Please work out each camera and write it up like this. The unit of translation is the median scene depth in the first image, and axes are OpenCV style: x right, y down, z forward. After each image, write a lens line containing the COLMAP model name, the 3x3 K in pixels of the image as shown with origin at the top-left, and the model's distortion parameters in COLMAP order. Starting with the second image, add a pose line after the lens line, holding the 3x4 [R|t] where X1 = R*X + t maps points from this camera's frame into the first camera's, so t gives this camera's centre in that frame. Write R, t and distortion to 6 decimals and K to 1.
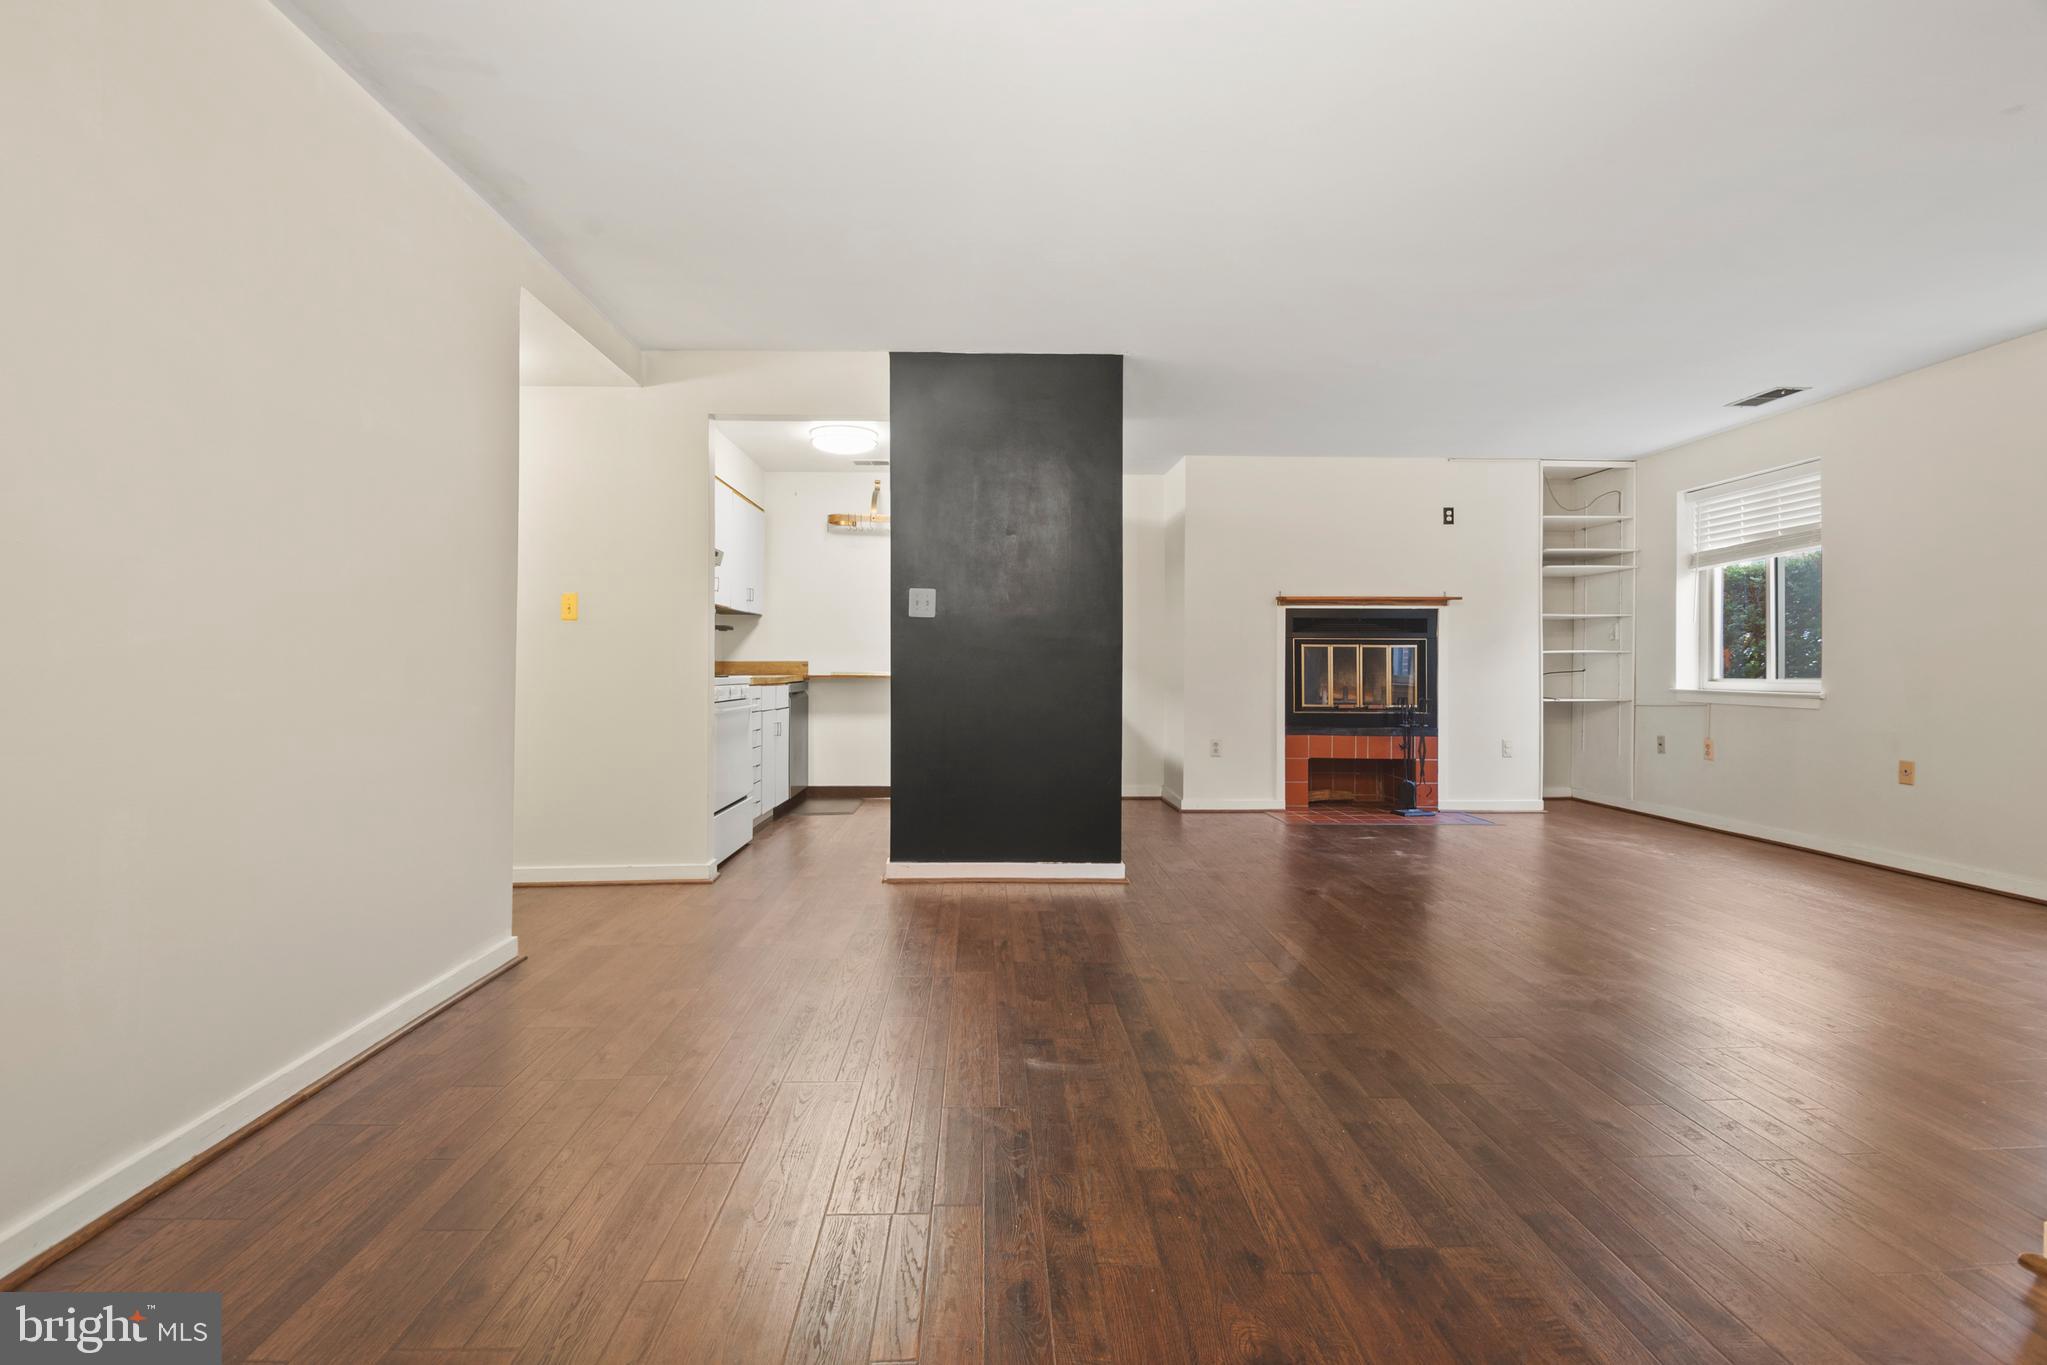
lens RADIAL K [[949.8, 0, 991.5], [0, 949.8, 624.6], [0, 0, 1]] dist [0.012336, -0.015497]
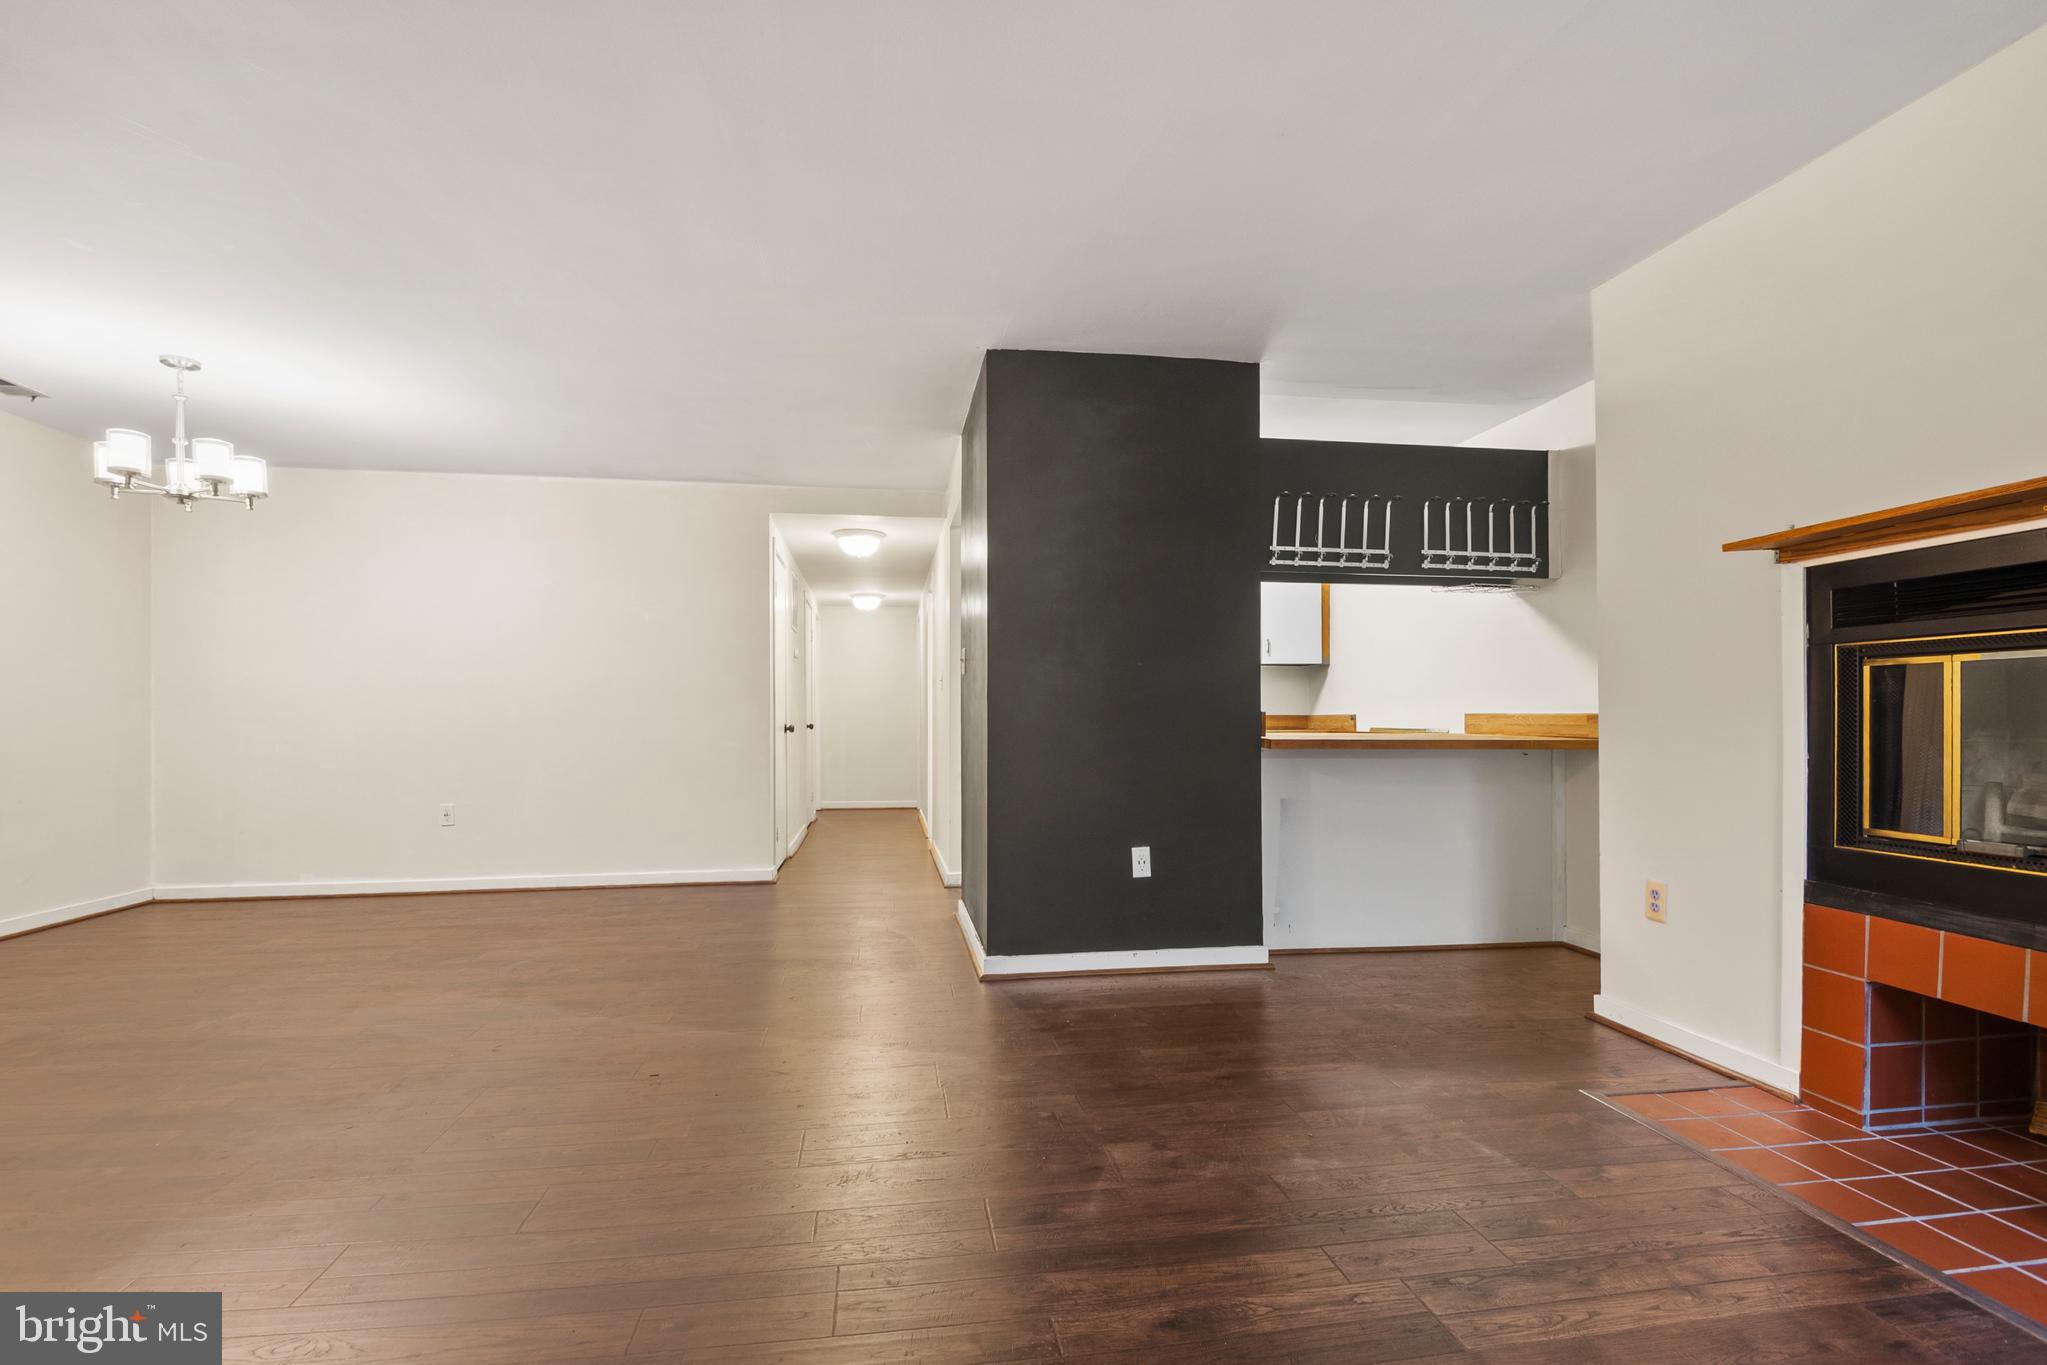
lens RADIAL K [[940.9, 0, 1023.5], [0, 940.9, 682.5], [0, 0, 1]] dist [0.000920, -0.000404]
pose [[0.156315, -0.039937, -0.986900, 0.623809], [0.049652, 0.998237, -0.032531, 0.025443], [0.986458, -0.043916, 0.158022, 0.629933]]
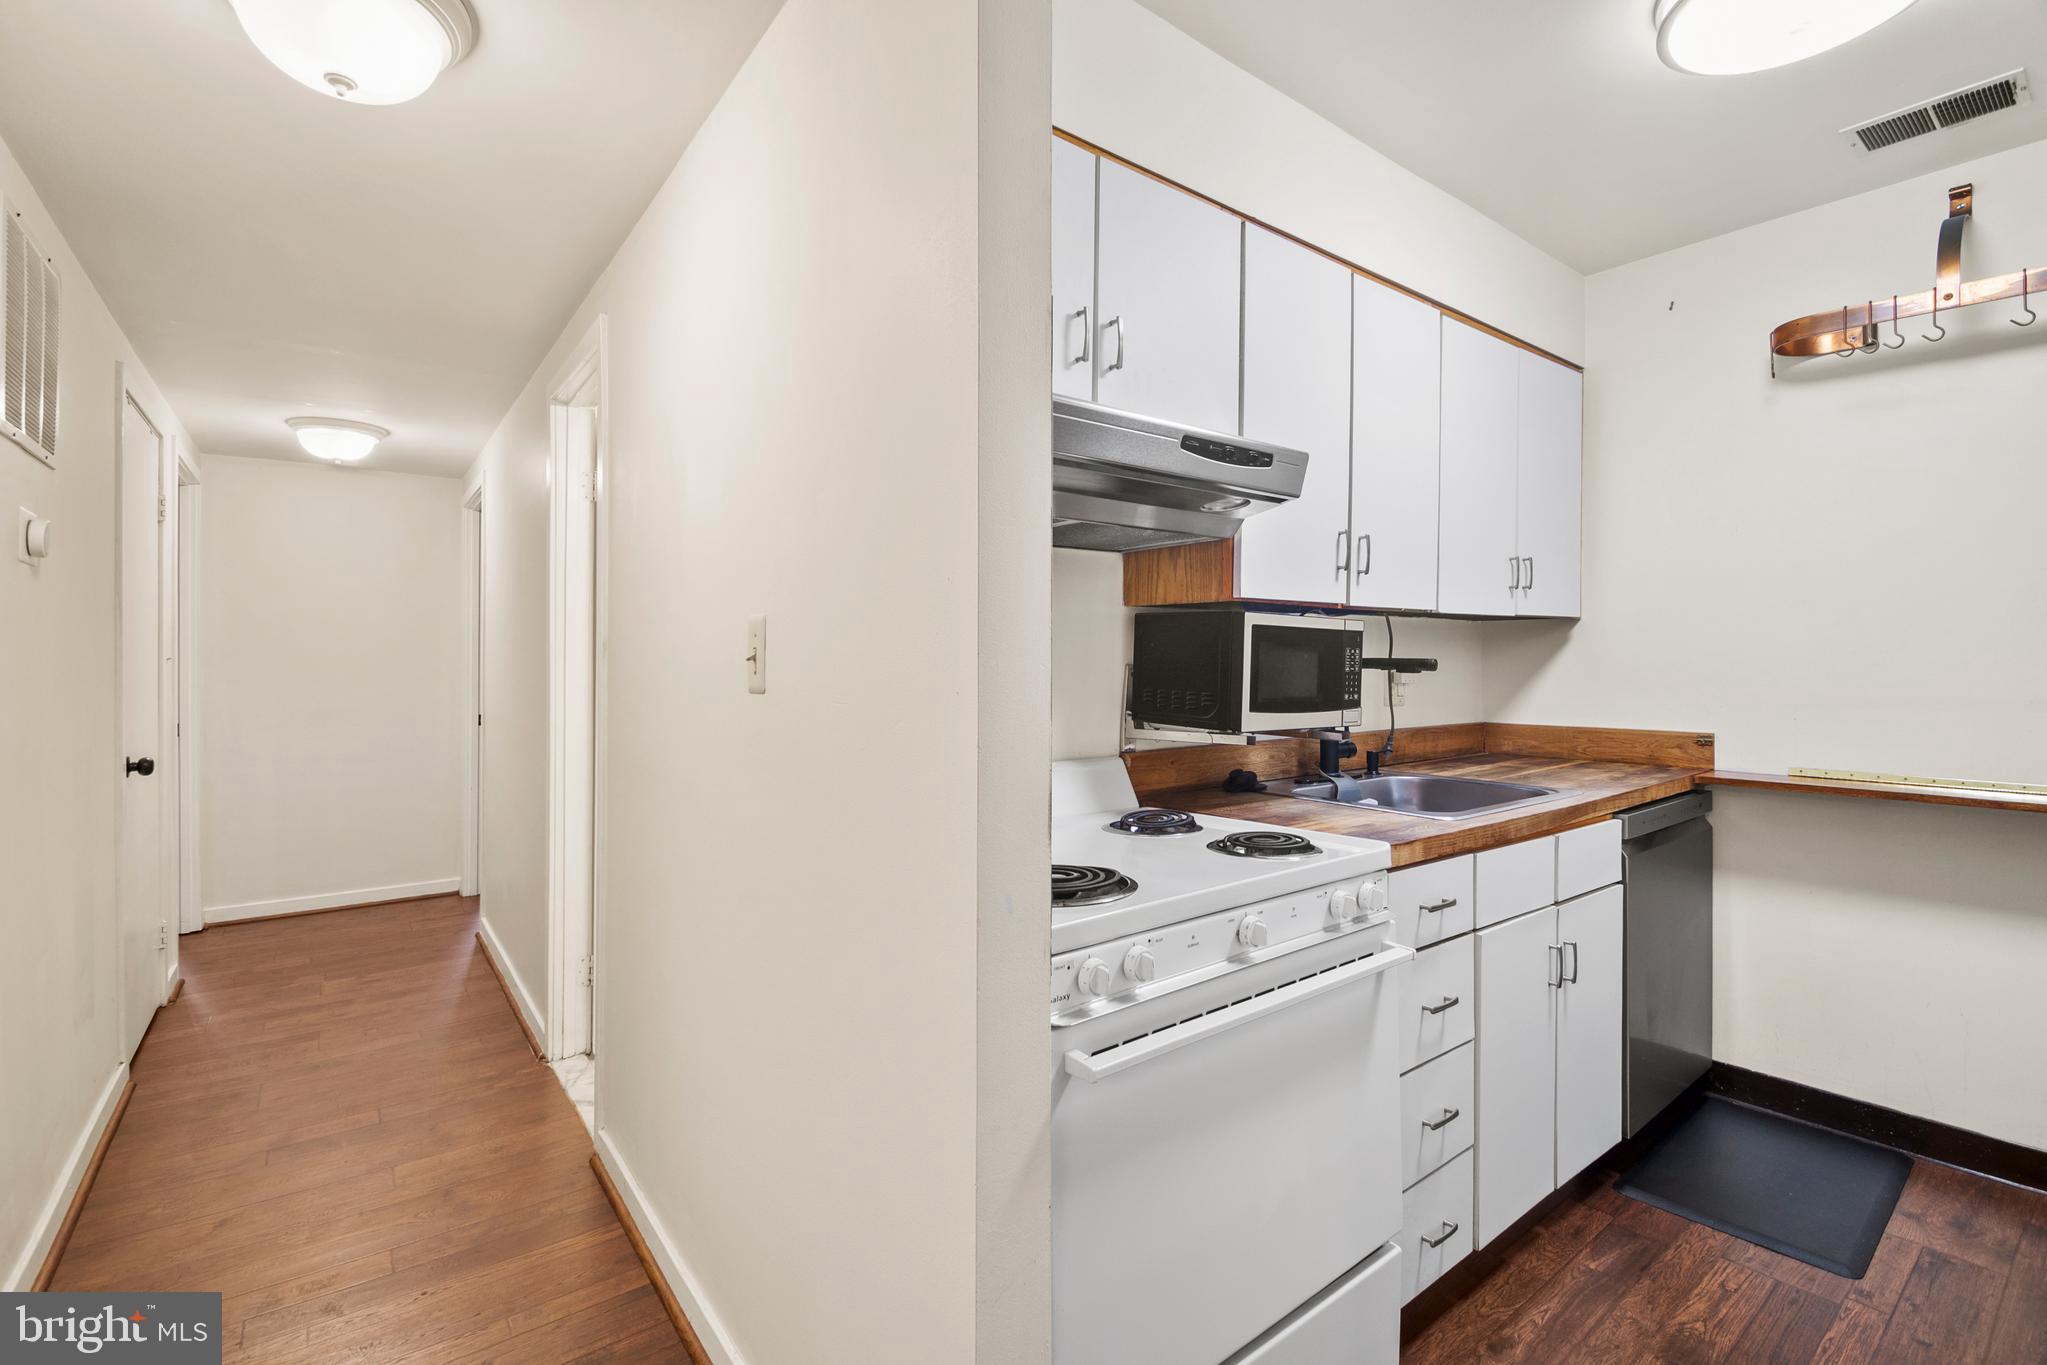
lens RADIAL K [[908.4, 0, 1006.3], [0, 908.4, 659.0], [0, 0, 1]] dist [0.019049, -0.019183]
pose [[0.612548, -0.003806, -0.790424, -0.084243], [0.038340, 0.998954, 0.024902, -0.012793], [0.789503, -0.045558, 0.612053, 0.601383]]
